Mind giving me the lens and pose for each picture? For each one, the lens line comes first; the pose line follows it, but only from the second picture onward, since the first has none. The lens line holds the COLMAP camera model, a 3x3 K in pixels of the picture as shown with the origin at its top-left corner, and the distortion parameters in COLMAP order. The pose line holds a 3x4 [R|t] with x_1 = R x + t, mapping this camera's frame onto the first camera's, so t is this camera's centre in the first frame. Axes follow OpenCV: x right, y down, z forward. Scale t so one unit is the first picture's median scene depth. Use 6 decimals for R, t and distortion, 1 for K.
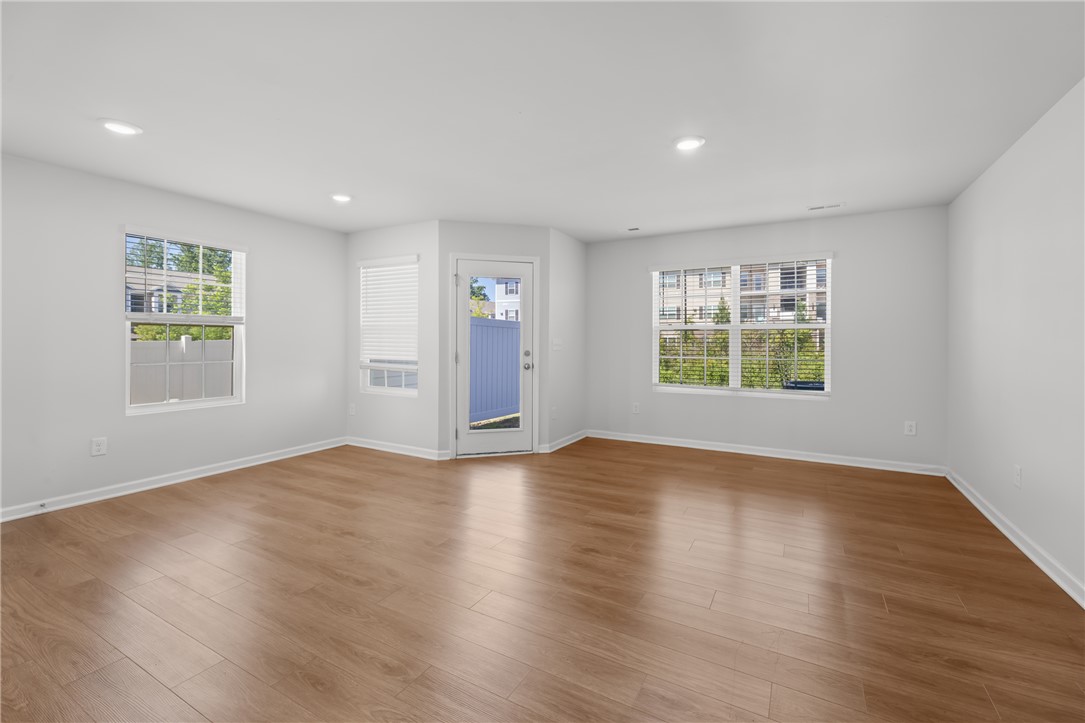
lens RADIAL K [[471.8, 0, 547.2], [0, 471.8, 345.3], [0, 0, 1]] dist [0.001053, -0.000327]
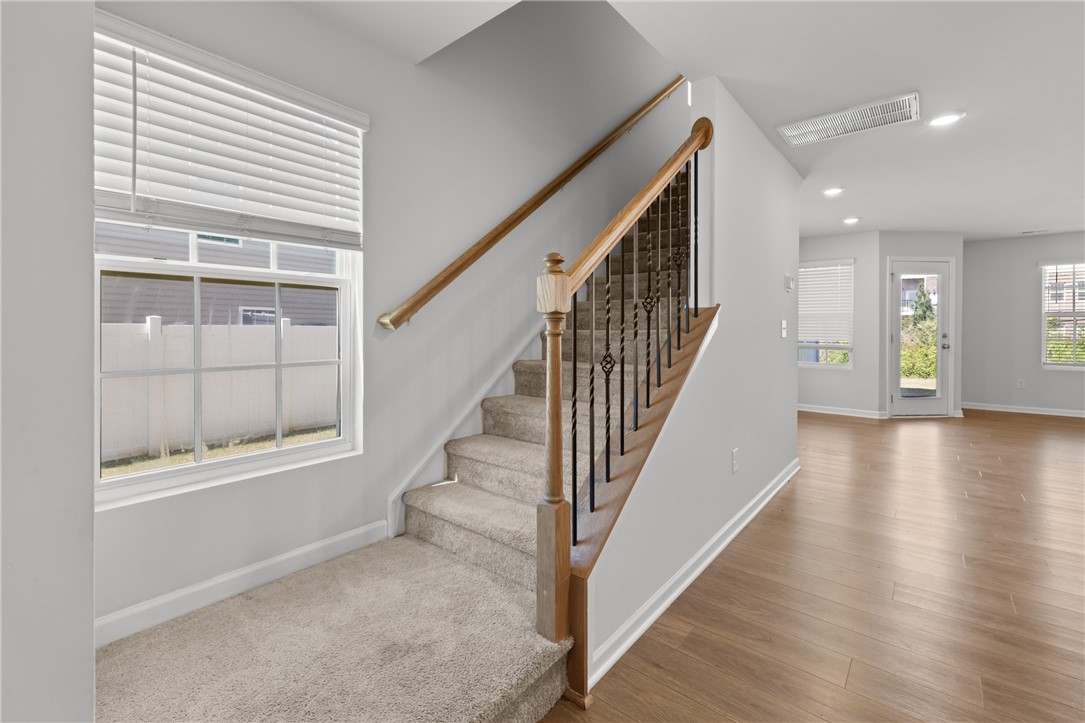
lens RADIAL K [[466.5, 0, 538.3], [0, 466.5, 325.6], [0, 0, 1]] dist [0.001506, 0.000102]
pose [[0.983490, 0.004595, -0.180904, -0.898275], [-0.006494, 0.999930, -0.009909, 0.009845], [0.180846, 0.010920, 0.983451, -0.405250]]
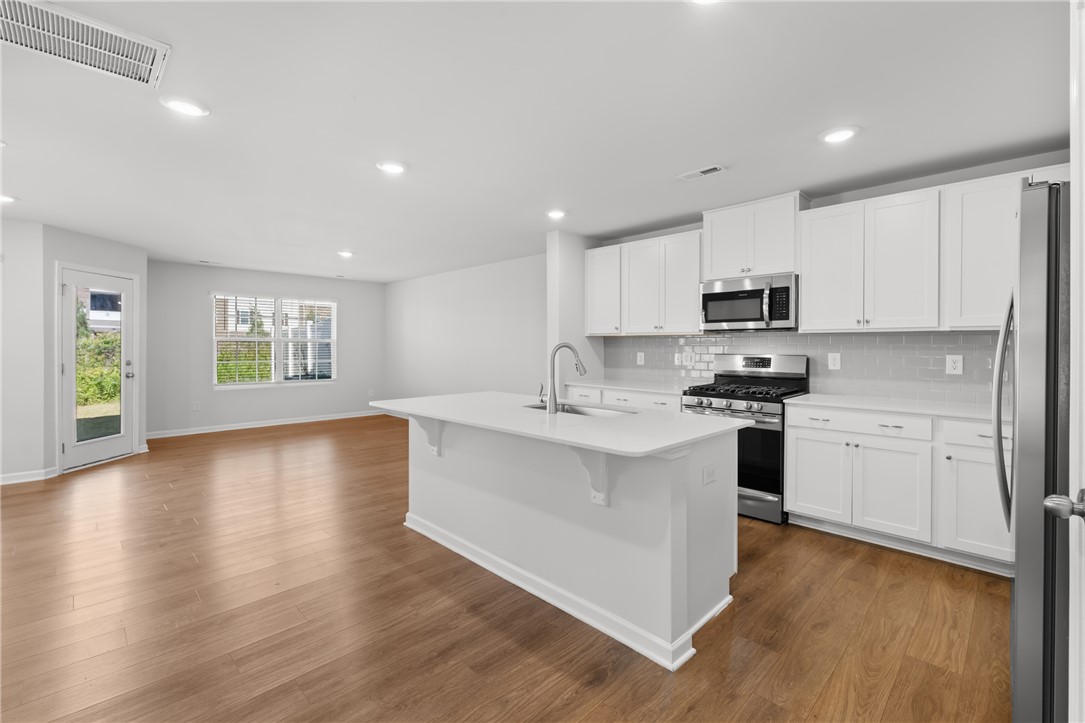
lens RADIAL K [[471.8, 0, 547.2], [0, 471.8, 345.3], [0, 0, 1]] dist [0.001053, -0.000327]
pose [[0.265251, -0.000042, 0.964179, -0.862895], [0.005508, 0.999984, -0.001471, -0.017418], [-0.964164, 0.005701, 0.265247, -0.218664]]
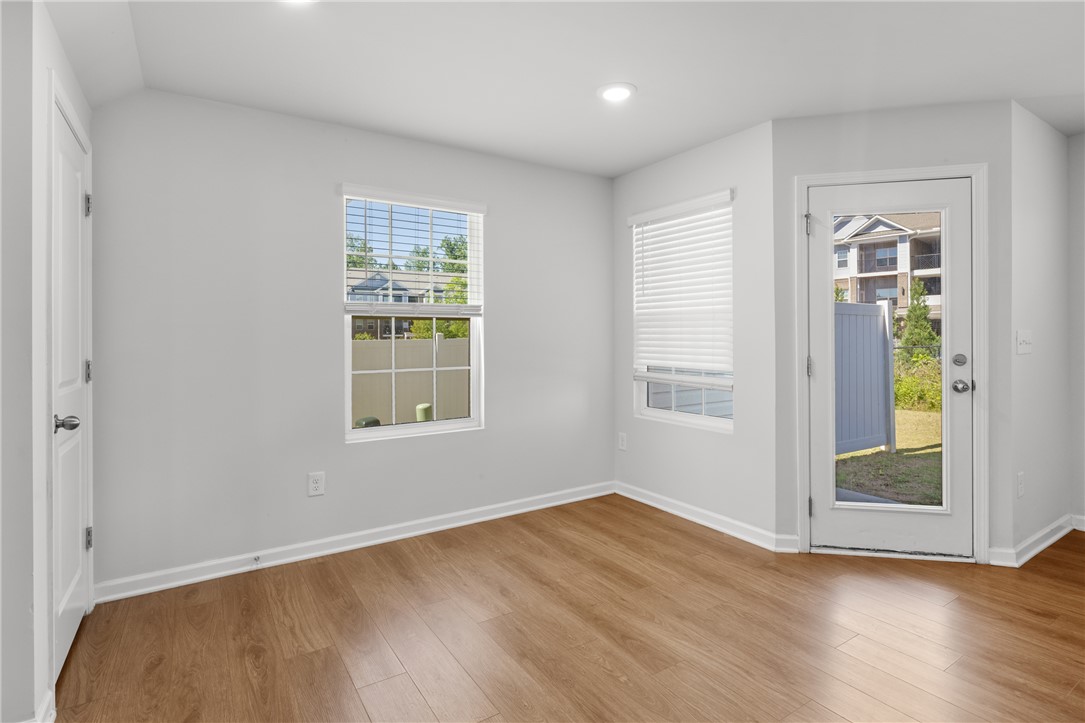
lens RADIAL K [[535.4, 0, 546.0], [0, 535.4, 338.5], [0, 0, 1]] dist [-0.002224, -0.000362]
pose [[0.887291, -0.008769, -0.461126, -0.176176], [0.006818, 0.999959, -0.005896, -0.005249], [0.461159, 0.002087, 0.887315, 0.310460]]
